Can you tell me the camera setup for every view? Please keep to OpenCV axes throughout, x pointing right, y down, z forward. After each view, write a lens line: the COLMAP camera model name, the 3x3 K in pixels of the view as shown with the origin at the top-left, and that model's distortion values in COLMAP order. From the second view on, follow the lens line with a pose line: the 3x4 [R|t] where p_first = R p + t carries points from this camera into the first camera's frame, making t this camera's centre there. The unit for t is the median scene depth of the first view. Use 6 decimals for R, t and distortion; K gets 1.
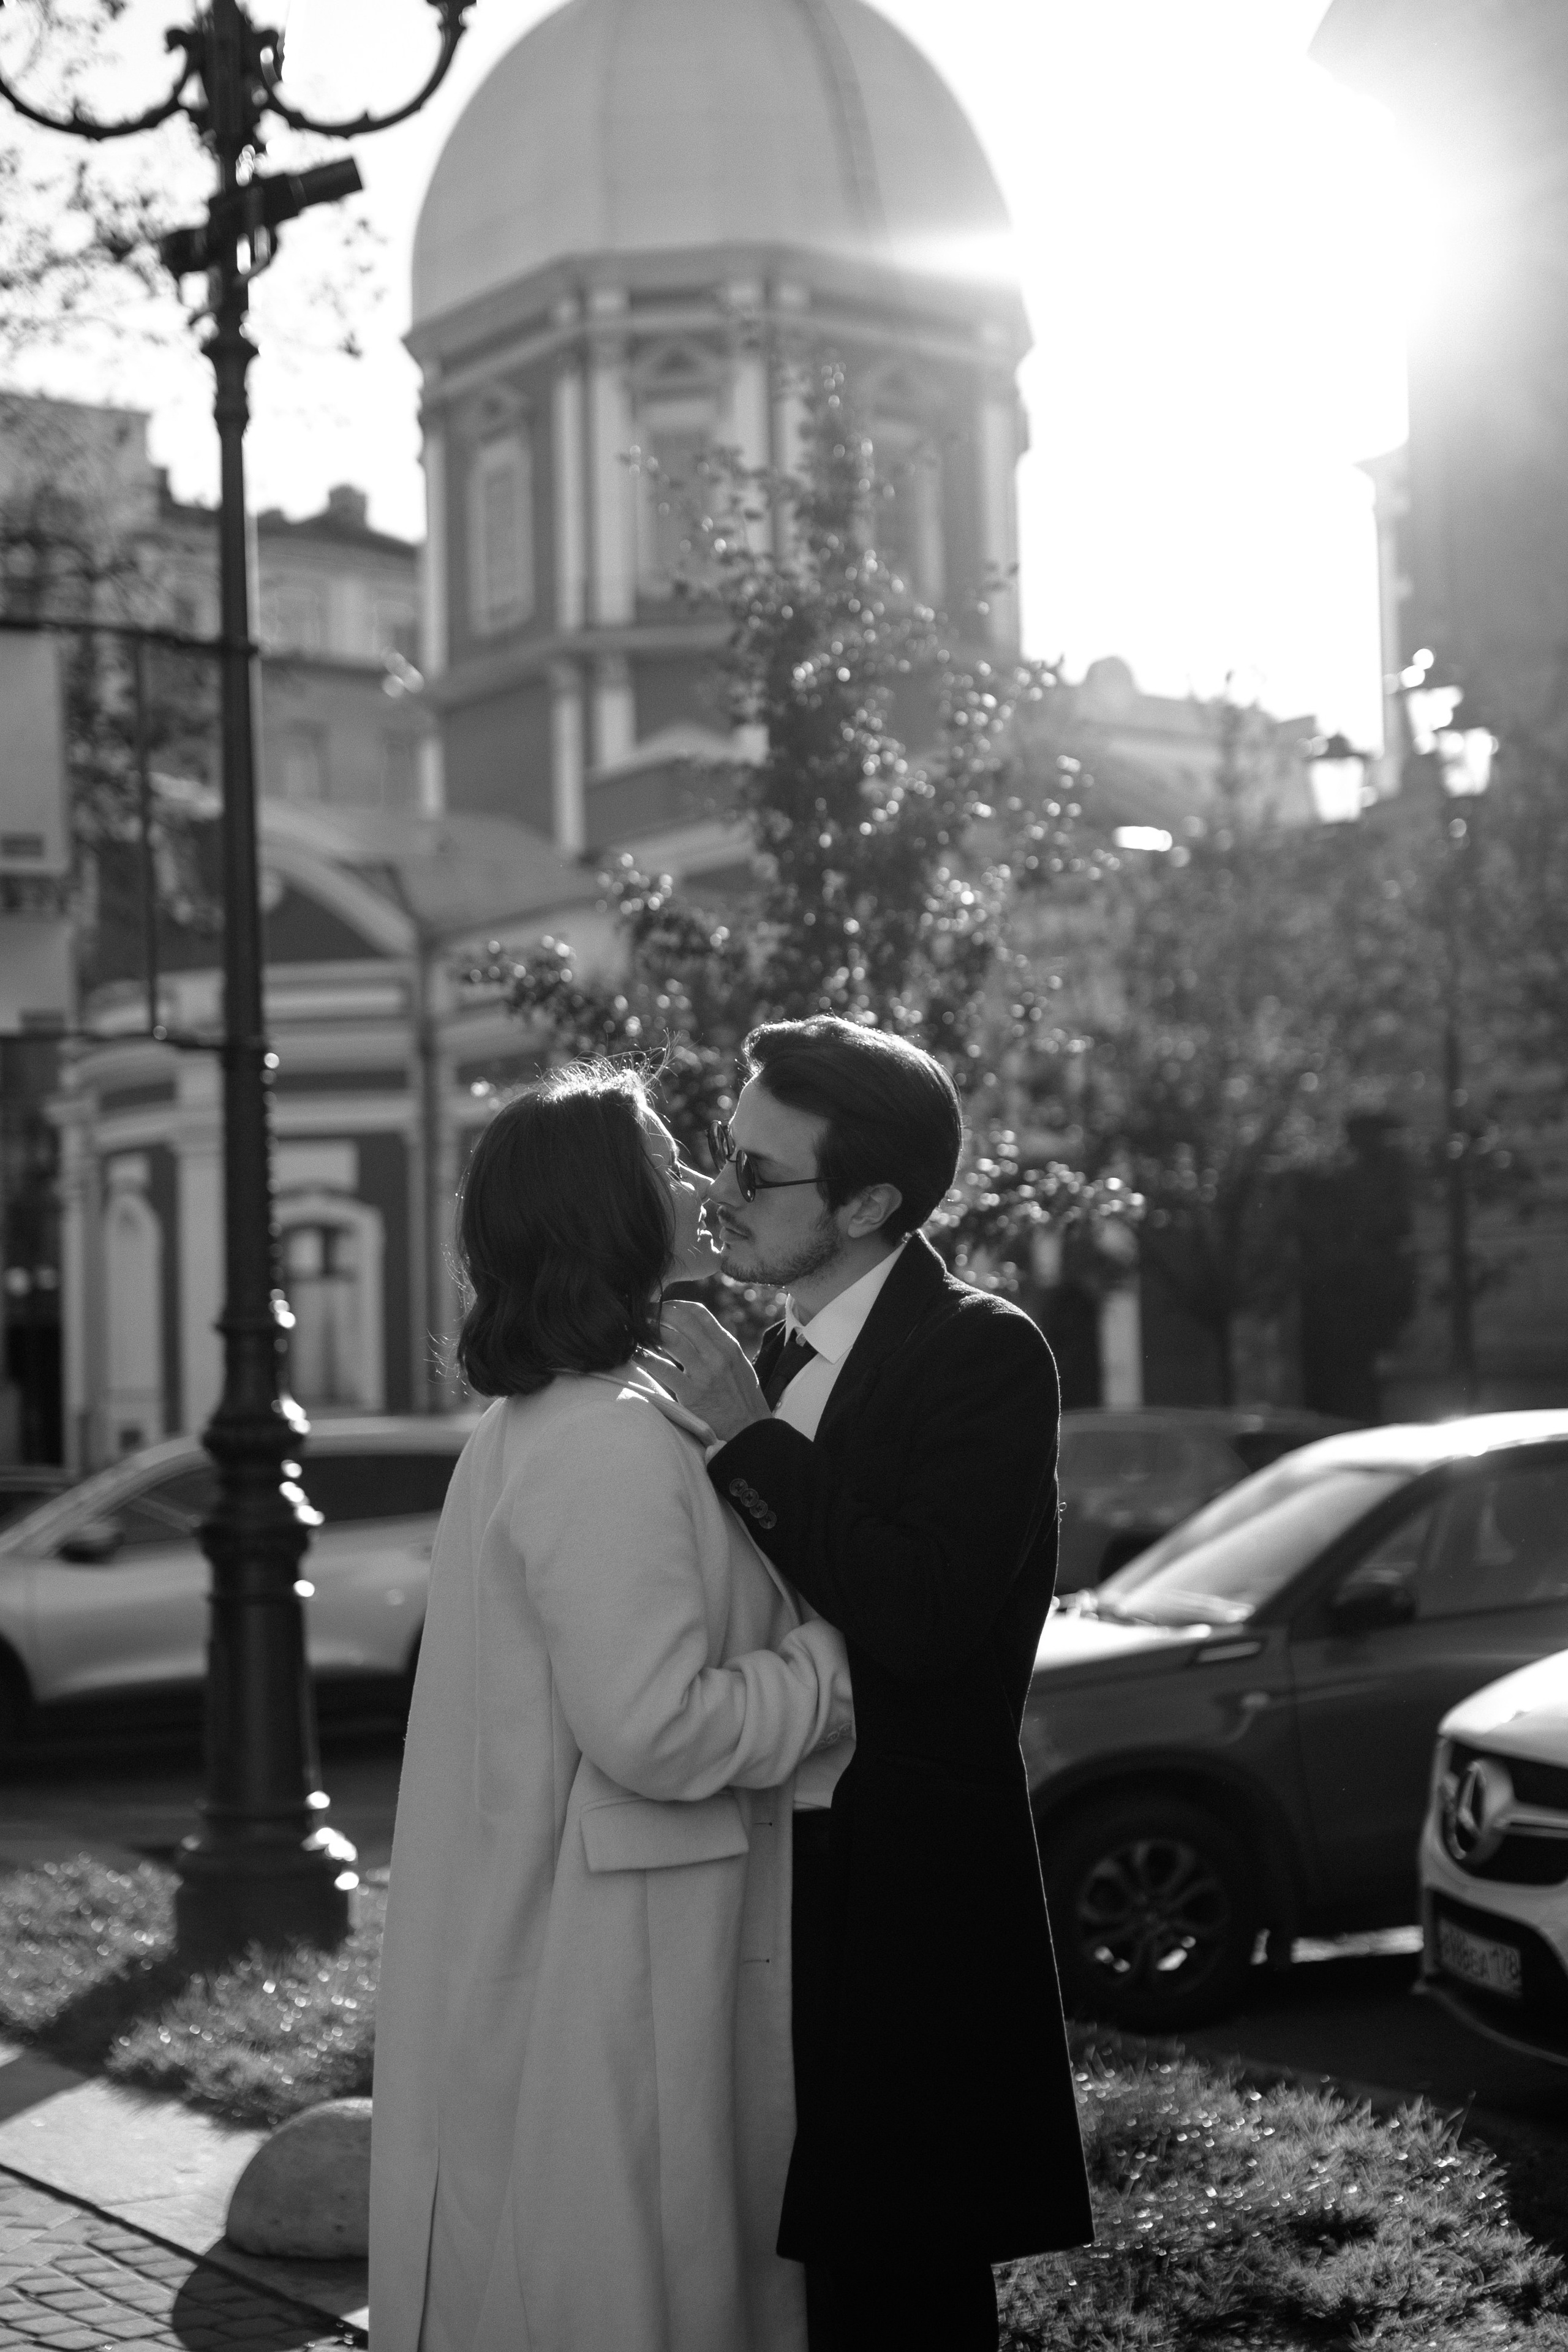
lens RADIAL K [[3627.5, 0, 843.6], [0, 3627.5, 1163.6], [0, 0, 1]] dist [-0.042591, 0.000000]
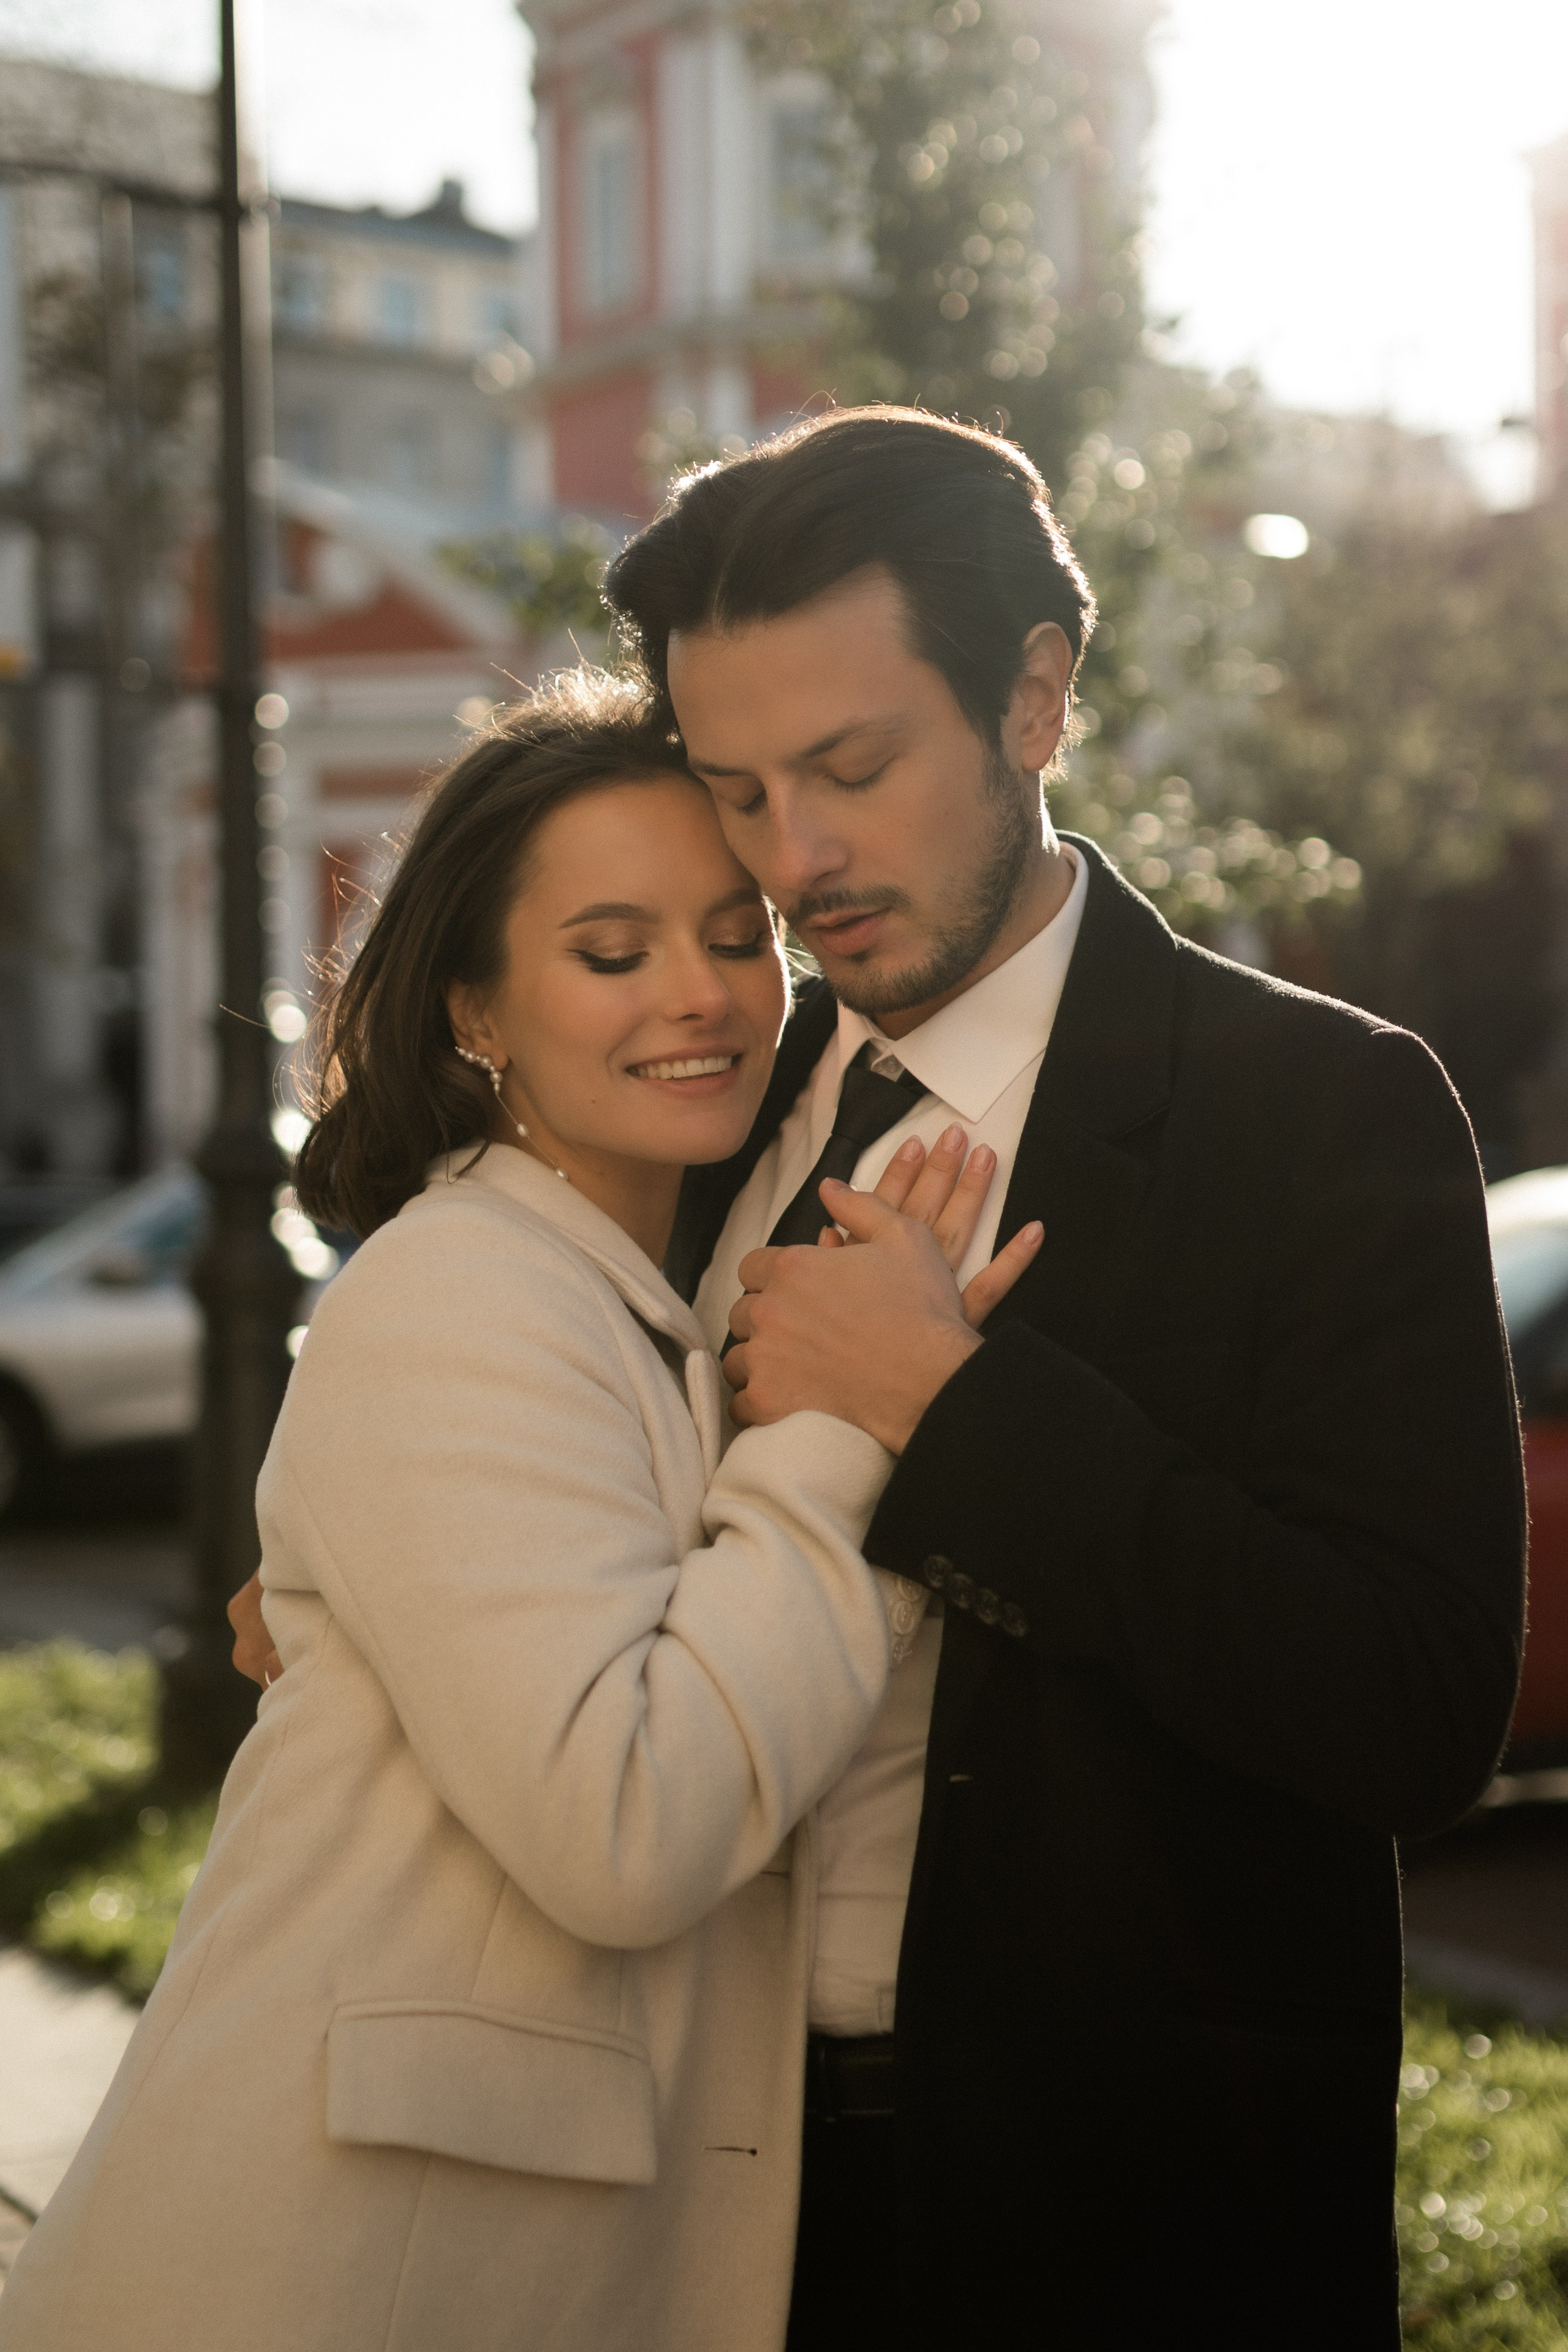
lens RADIAL K [[3627.5, 0, 783.3], [0, 3627.5, 1184.9], [0, 0, 1]] dist [-0.042591, 0.000000]
pose [[0.998798, 0.015953, -0.046345, -0.001105], [-0.012079, 0.996500, 0.082711, 0.010089], [0.047503, -0.082051, 0.995495, 0.175277]]
